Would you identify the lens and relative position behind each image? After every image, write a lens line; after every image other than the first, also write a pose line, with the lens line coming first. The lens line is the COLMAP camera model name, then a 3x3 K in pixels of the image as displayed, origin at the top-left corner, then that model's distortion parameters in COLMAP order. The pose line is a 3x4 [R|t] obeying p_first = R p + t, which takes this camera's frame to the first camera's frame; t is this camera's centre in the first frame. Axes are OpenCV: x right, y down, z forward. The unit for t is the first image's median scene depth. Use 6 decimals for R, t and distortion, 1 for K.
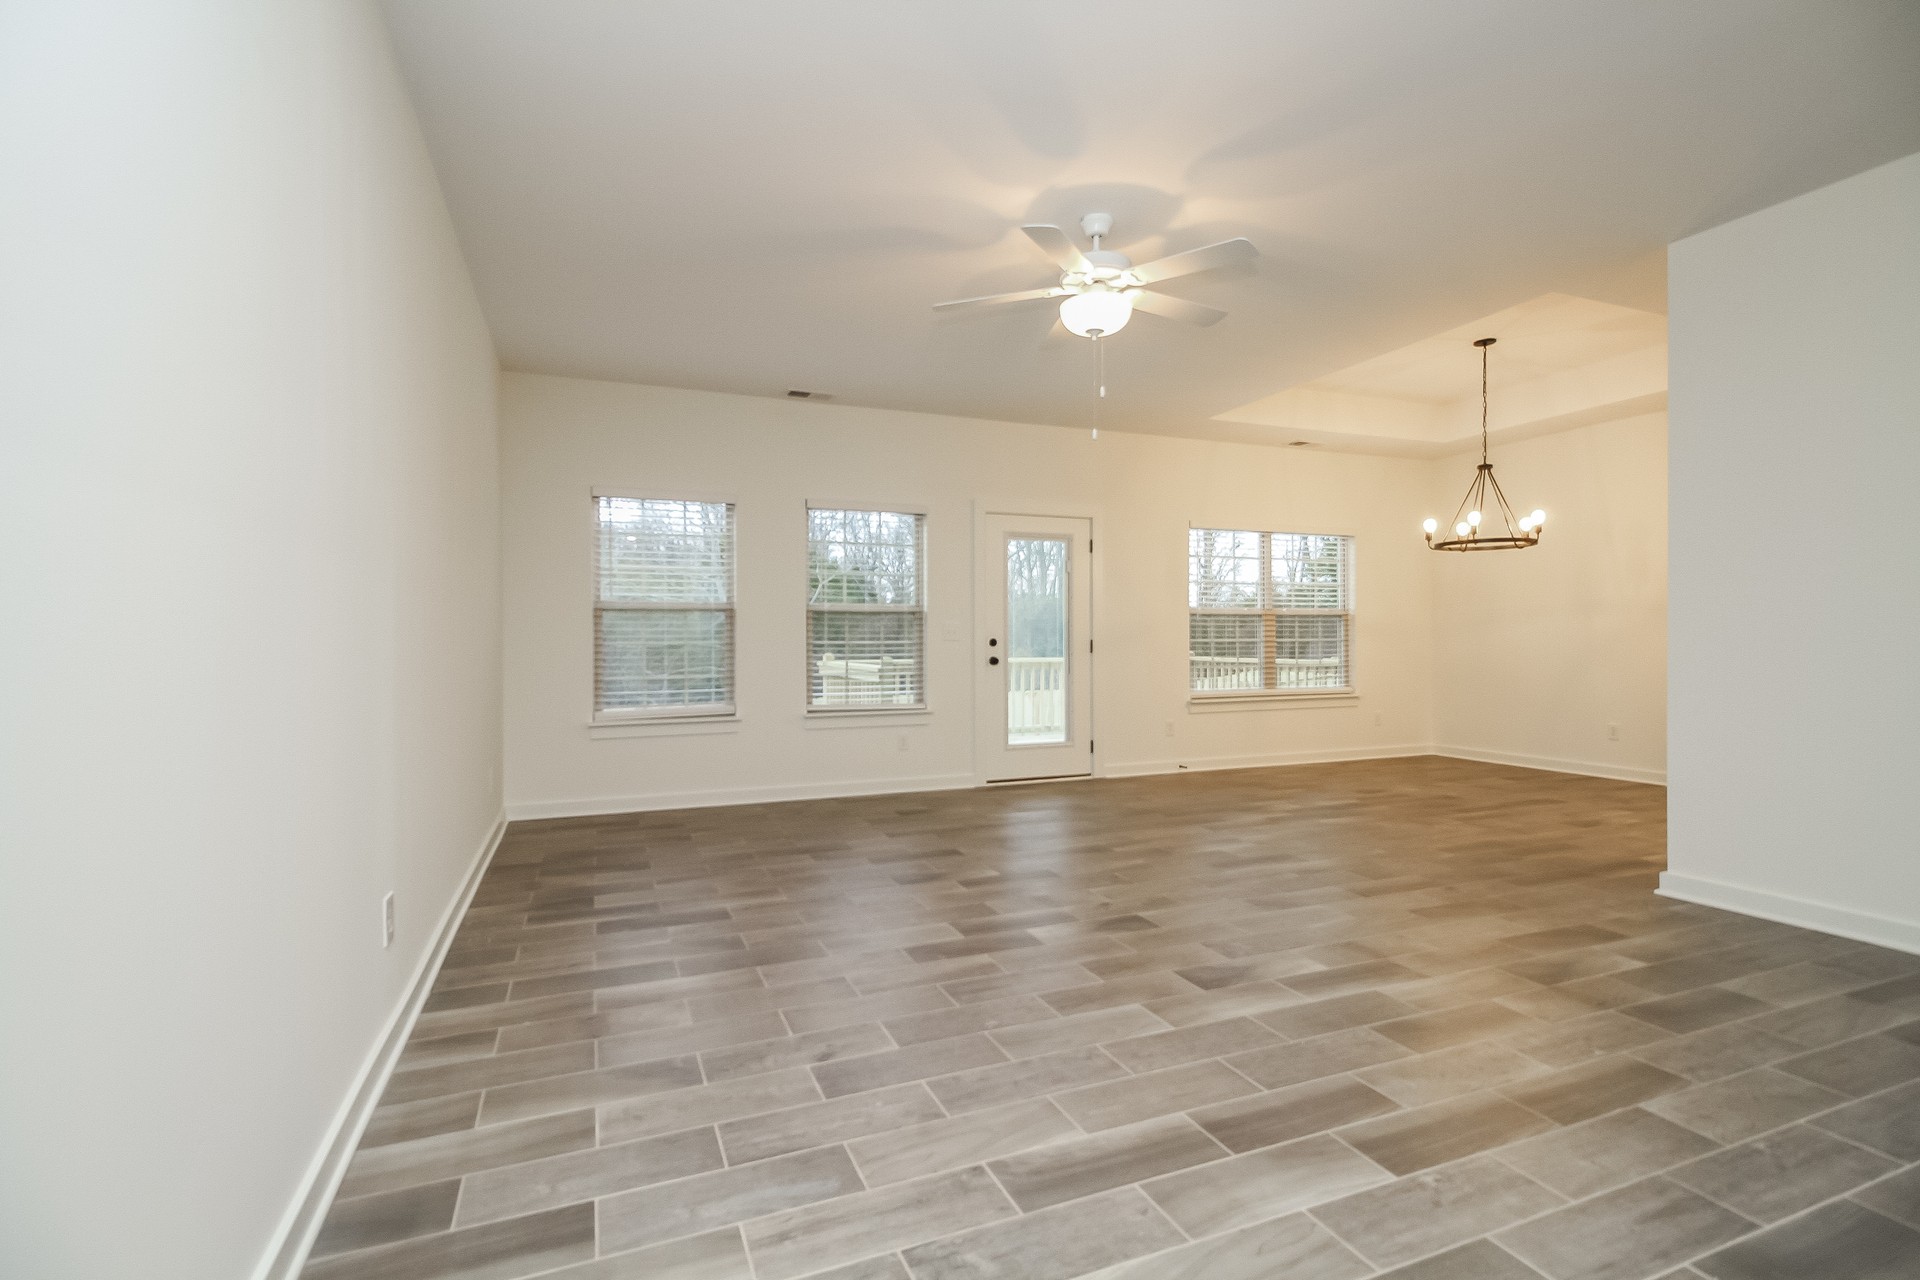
lens RADIAL K [[878.7, 0, 941.2], [0, 878.7, 631.5], [0, 0, 1]] dist [0.014577, -0.007165]
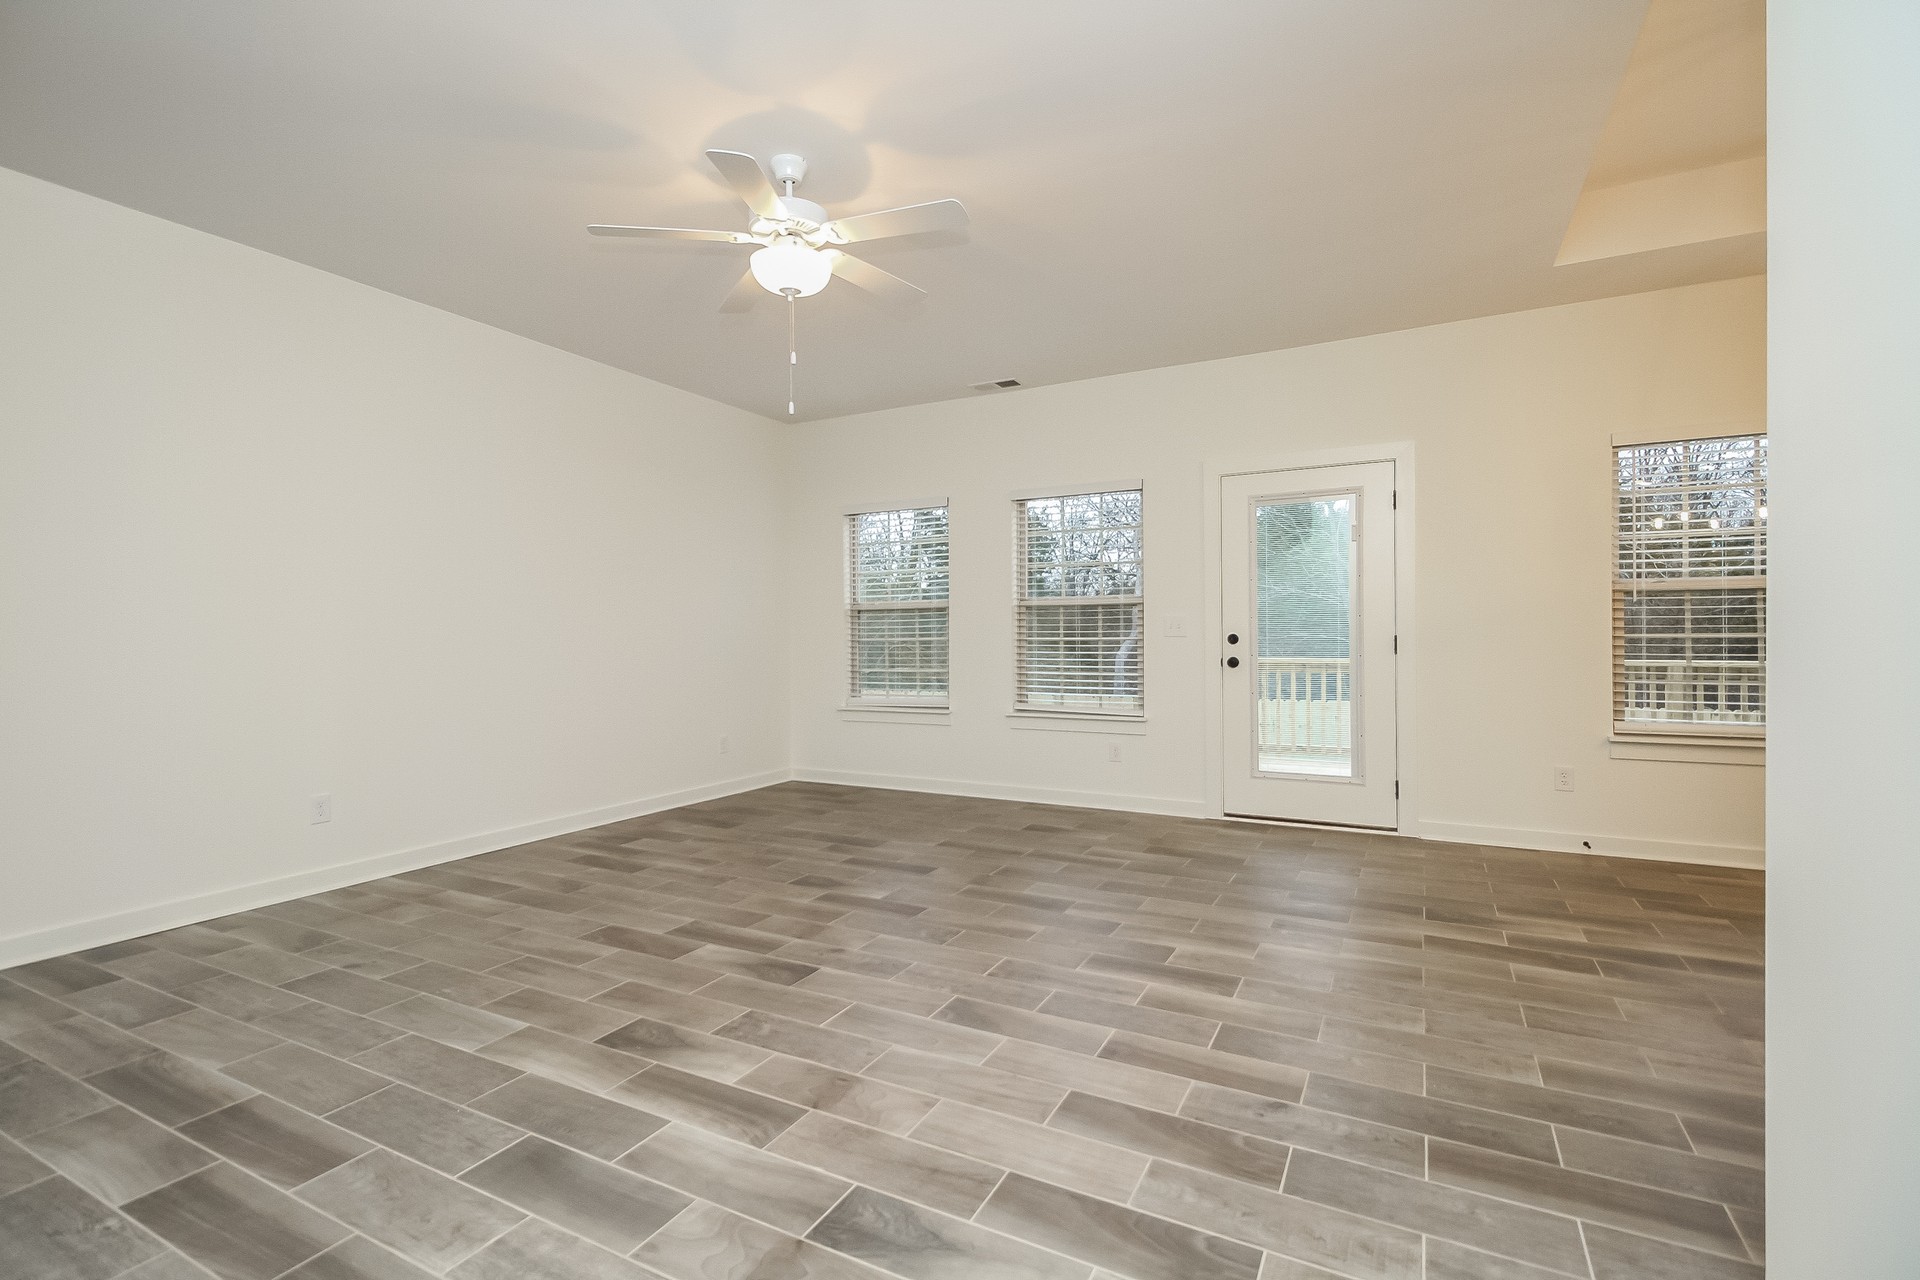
lens RADIAL K [[878.7, 0, 941.2], [0, 878.7, 631.5], [0, 0, 1]] dist [0.014577, -0.007165]
pose [[0.645517, -0.003065, -0.763739, 1.121492], [0.012865, 0.999894, 0.006861, -0.007143], [0.763637, -0.014255, 0.645488, 0.651122]]
